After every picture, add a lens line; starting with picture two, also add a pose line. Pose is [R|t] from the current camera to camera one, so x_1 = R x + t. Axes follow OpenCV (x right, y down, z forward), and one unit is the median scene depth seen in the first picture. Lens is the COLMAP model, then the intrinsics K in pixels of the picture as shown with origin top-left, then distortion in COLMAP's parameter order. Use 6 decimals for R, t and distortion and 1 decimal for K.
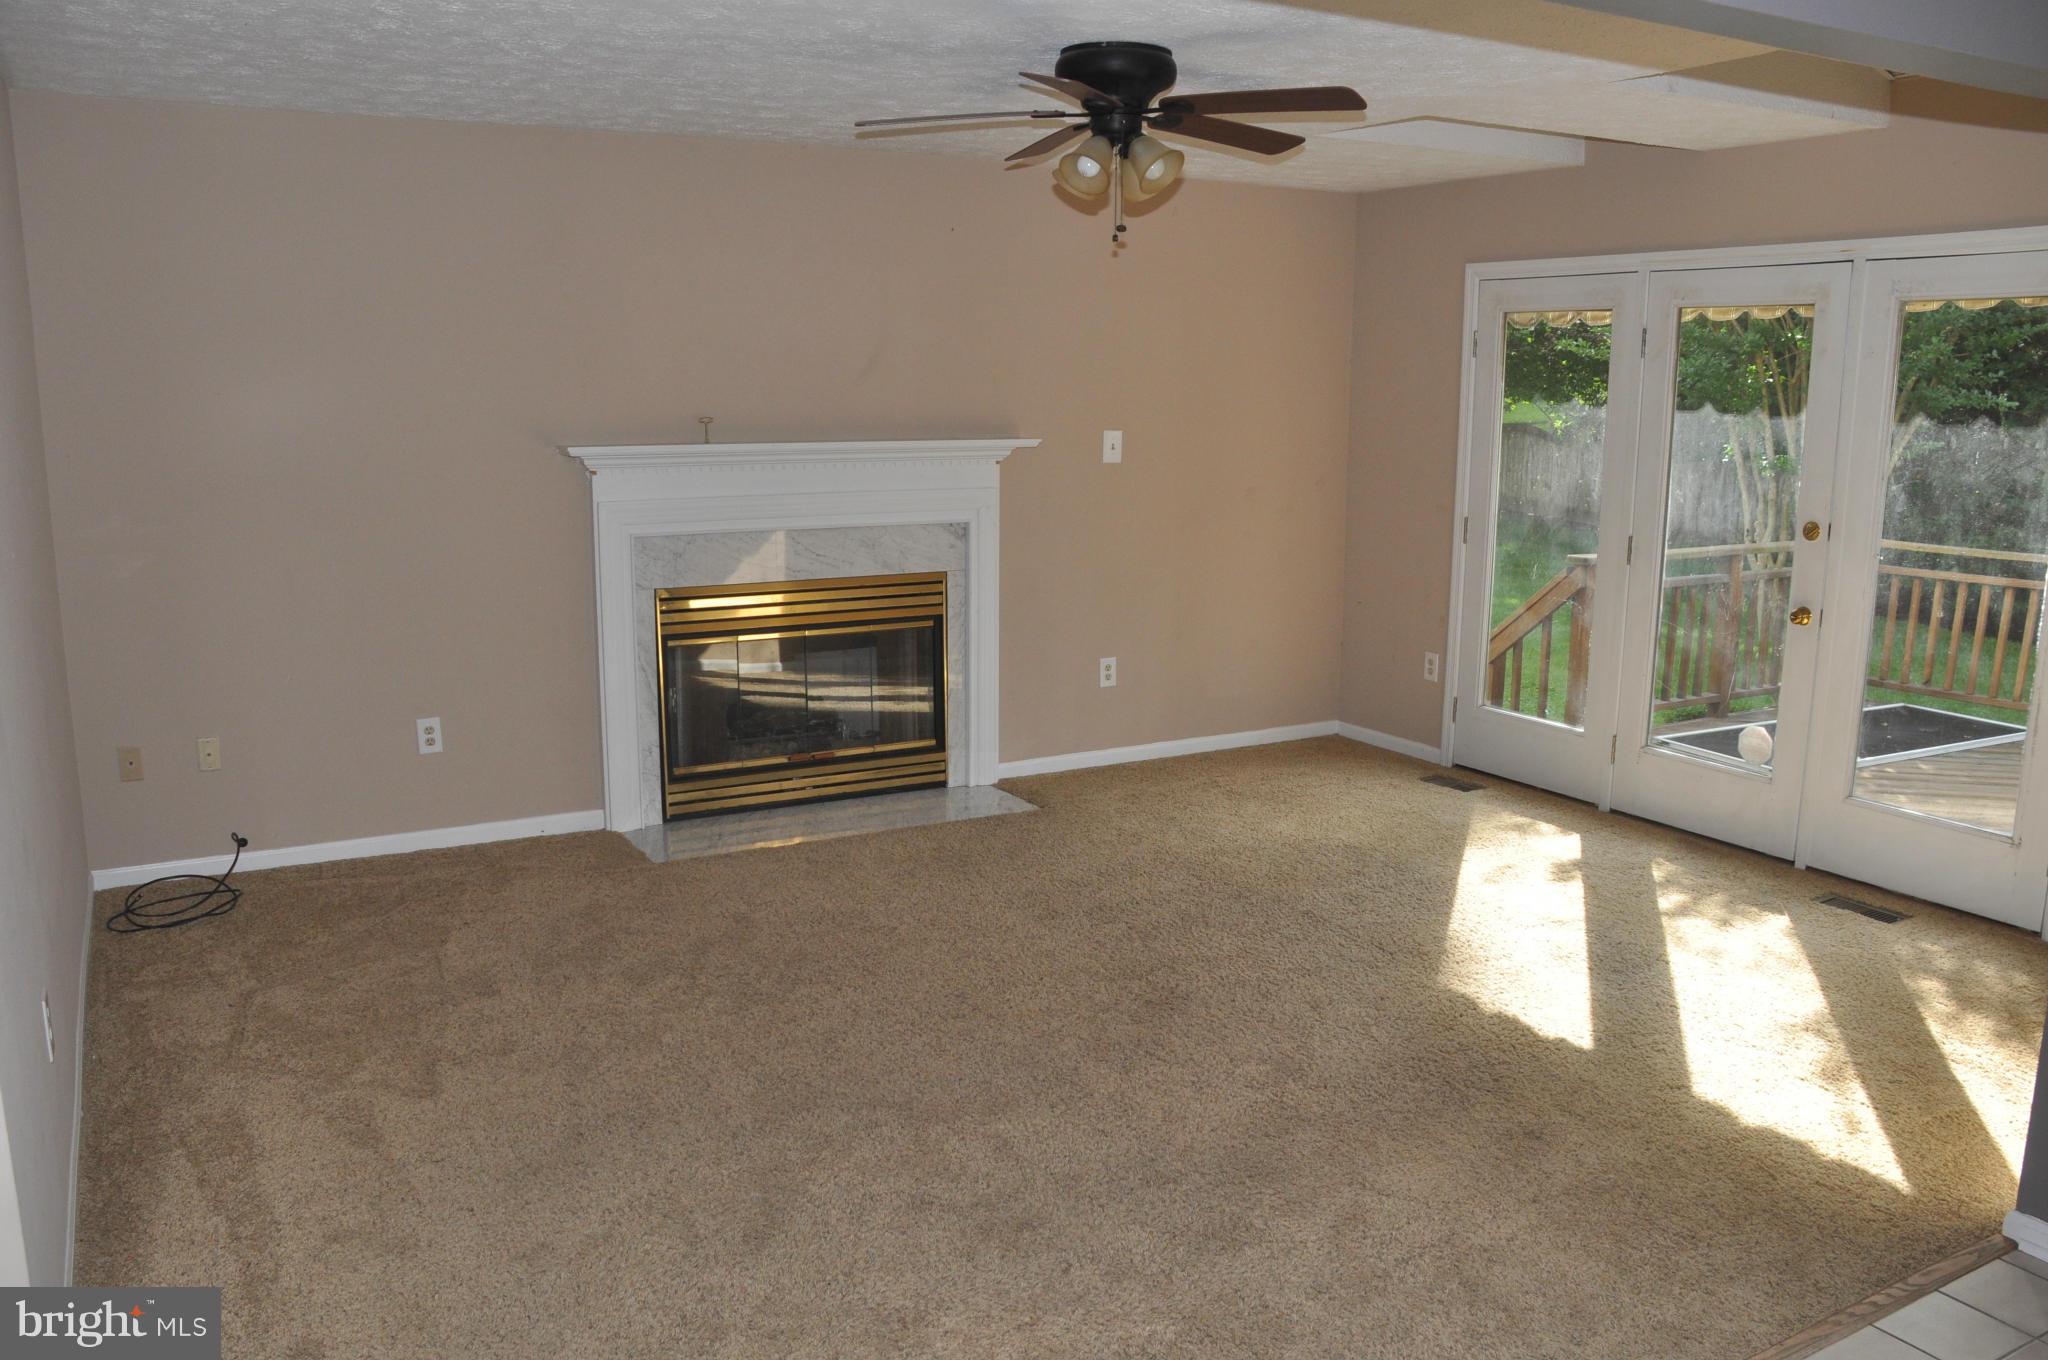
lens RADIAL K [[1598.1, 0, 1016.9], [0, 1598.1, 696.8], [0, 0, 1]] dist [-0.155679, 0.105717]
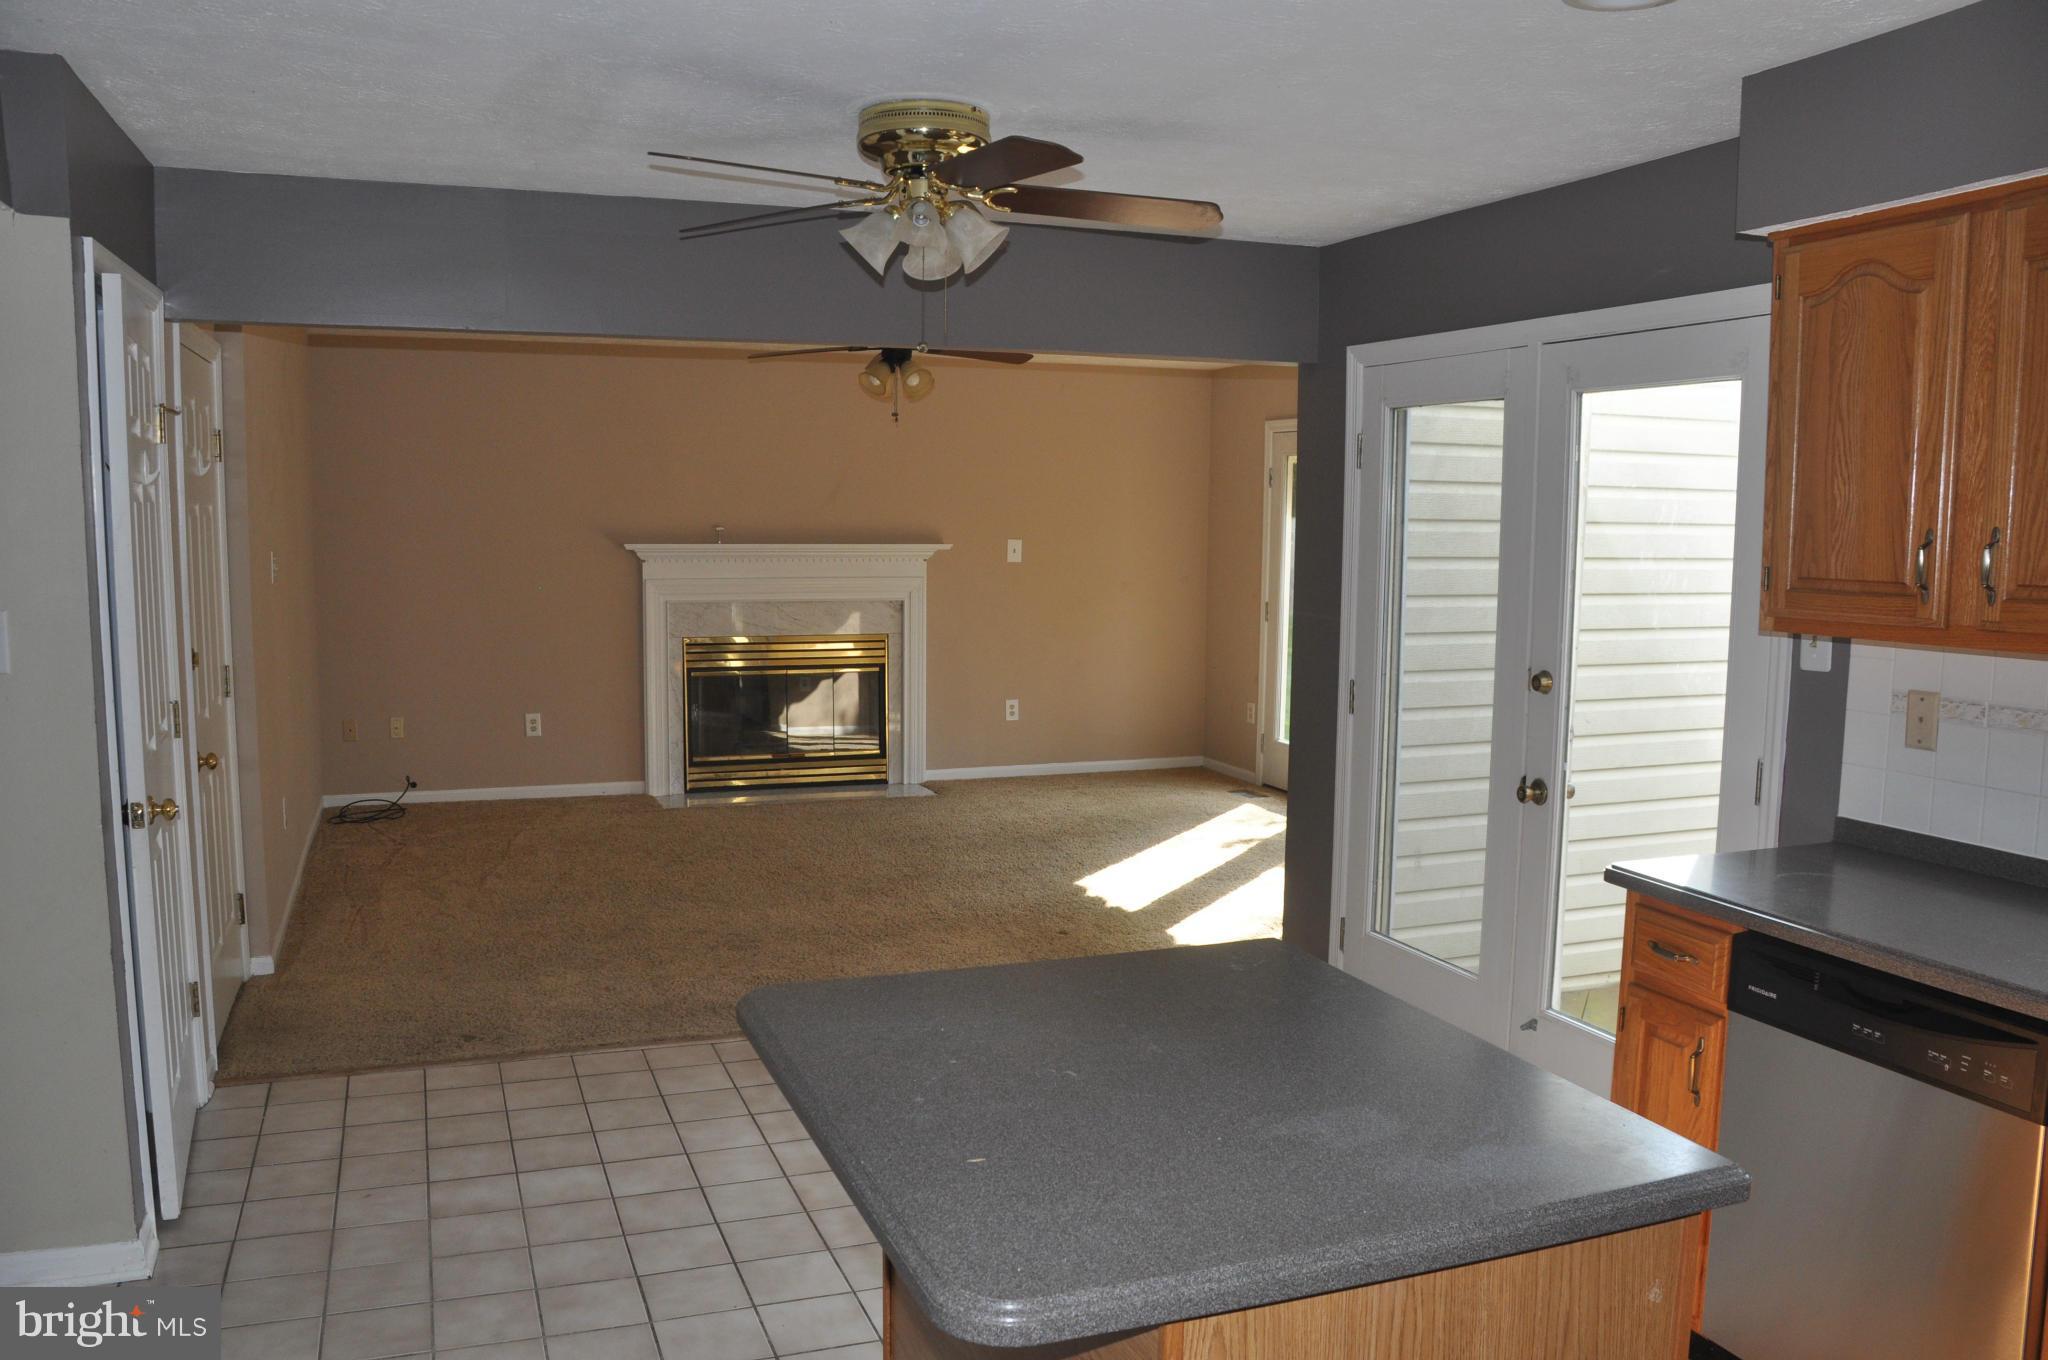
lens RADIAL K [[1598.1, 0, 1026.1], [0, 1598.1, 679.6], [0, 0, 1]] dist [-0.155679, 0.105717]
pose [[0.989572, 0.026134, -0.141649, 0.304936], [-0.037502, 0.996233, -0.078188, 0.076781], [0.139072, 0.082685, 0.986824, -0.445896]]
